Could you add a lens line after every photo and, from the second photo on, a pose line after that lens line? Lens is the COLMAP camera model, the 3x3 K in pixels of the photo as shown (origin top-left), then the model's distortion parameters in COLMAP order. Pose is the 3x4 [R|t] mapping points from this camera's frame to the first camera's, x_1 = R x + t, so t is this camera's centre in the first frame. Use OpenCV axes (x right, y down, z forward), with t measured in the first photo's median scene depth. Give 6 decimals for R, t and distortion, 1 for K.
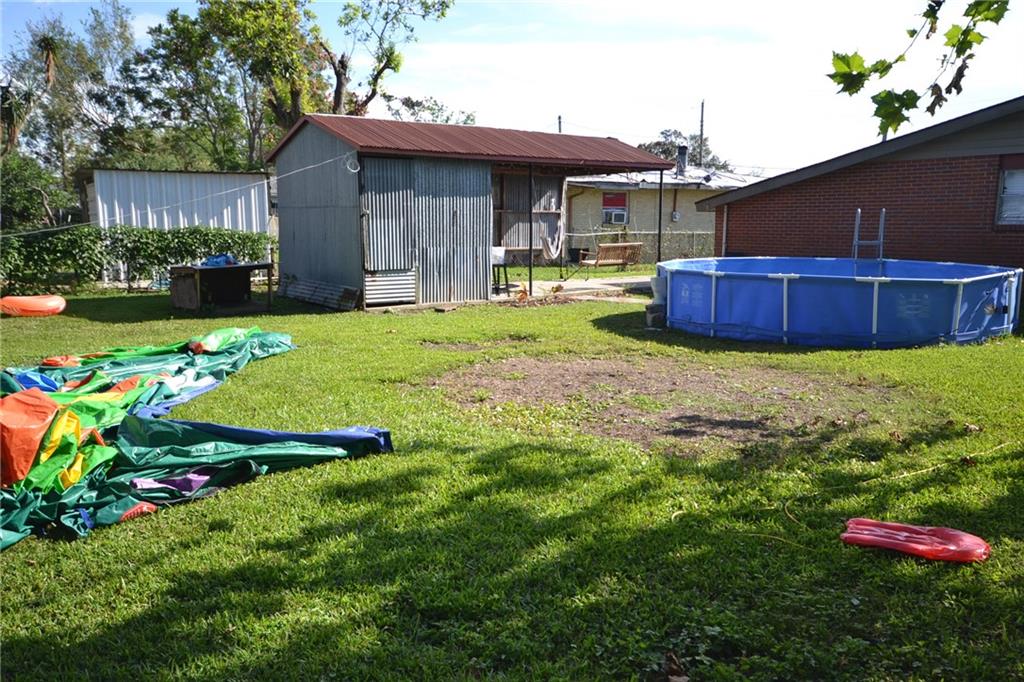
lens RADIAL K [[855.0, 0, 511.8], [0, 855.0, 344.3], [0, 0, 1]] dist [0.021560, 0.027052]
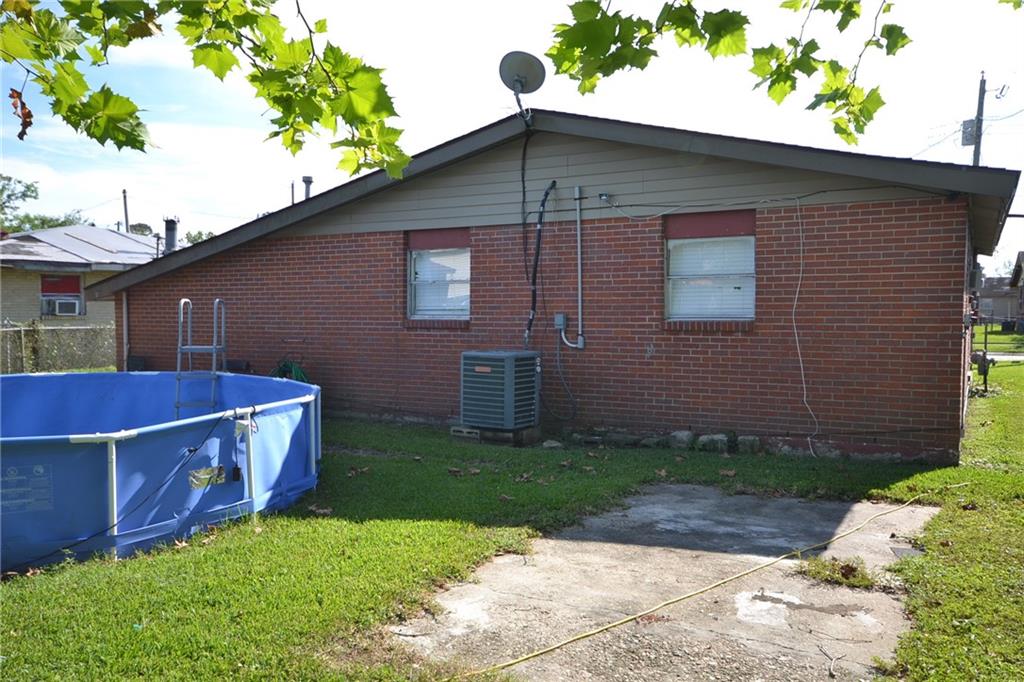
lens RADIAL K [[855.0, 0, 512.0], [0, 855.0, 339.8], [0, 0, 1]] dist [0.021560, 0.027052]
pose [[0.923404, -0.018596, 0.383379, 0.354856], [0.058716, 0.993913, -0.093213, -0.044282], [-0.379312, 0.108584, 0.918875, 0.266532]]
